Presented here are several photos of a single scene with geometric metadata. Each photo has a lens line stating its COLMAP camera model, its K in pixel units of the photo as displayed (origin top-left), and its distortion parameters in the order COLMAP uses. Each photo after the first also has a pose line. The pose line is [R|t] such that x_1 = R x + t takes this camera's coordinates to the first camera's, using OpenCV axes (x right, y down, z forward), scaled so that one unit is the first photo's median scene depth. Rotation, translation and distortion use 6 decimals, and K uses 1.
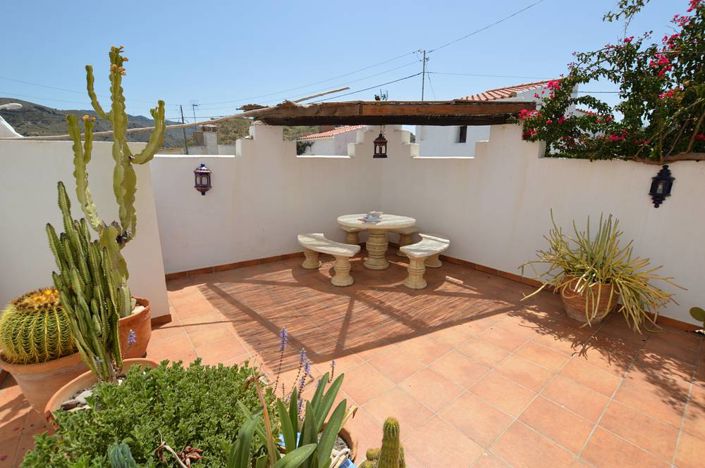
lens RADIAL K [[320.4, 0, 357.4], [0, 320.4, 235.1], [0, 0, 1]] dist [-0.003214, -0.000385]
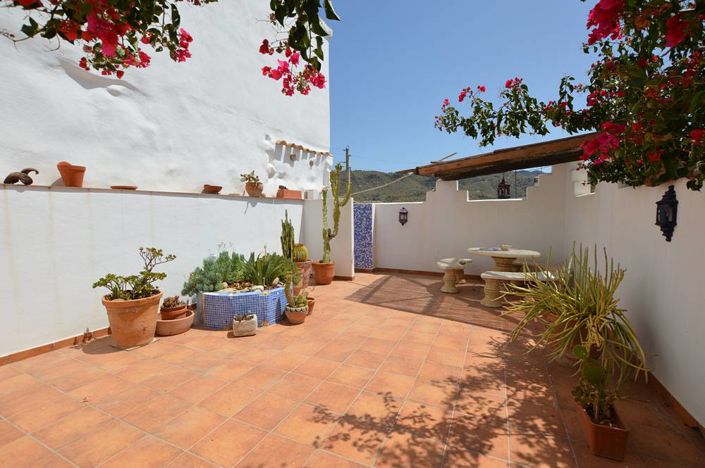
lens RADIAL K [[320.4, 0, 357.4], [0, 320.4, 235.1], [0, 0, 1]] dist [-0.003214, -0.000385]
pose [[0.446835, 0.043277, -0.893569, 1.281077], [-0.188301, 0.981003, -0.046650, 0.072020], [0.874575, 0.189105, 0.446495, 0.025535]]
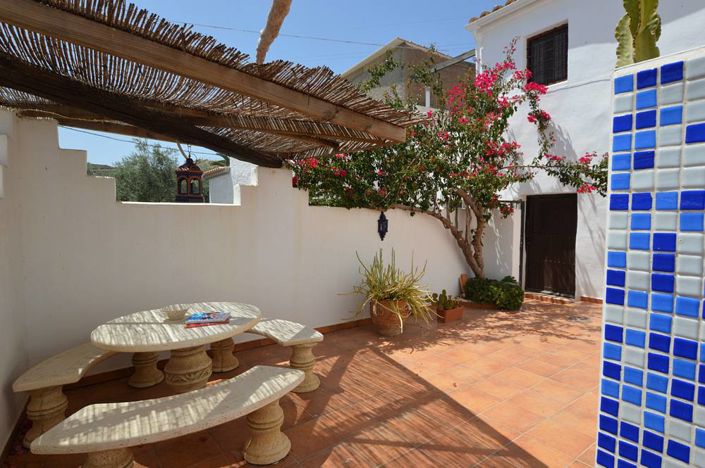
lens RADIAL K [[389.3, 0, 352.5], [0, 389.3, 234.0], [0, 0, 1]] dist [-0.003223, -0.000495]
pose [[0.049822, -0.057415, 0.997106, -0.813822], [0.225812, 0.973142, 0.044752, -0.224297], [-0.972896, 0.222929, 0.061449, 1.016864]]
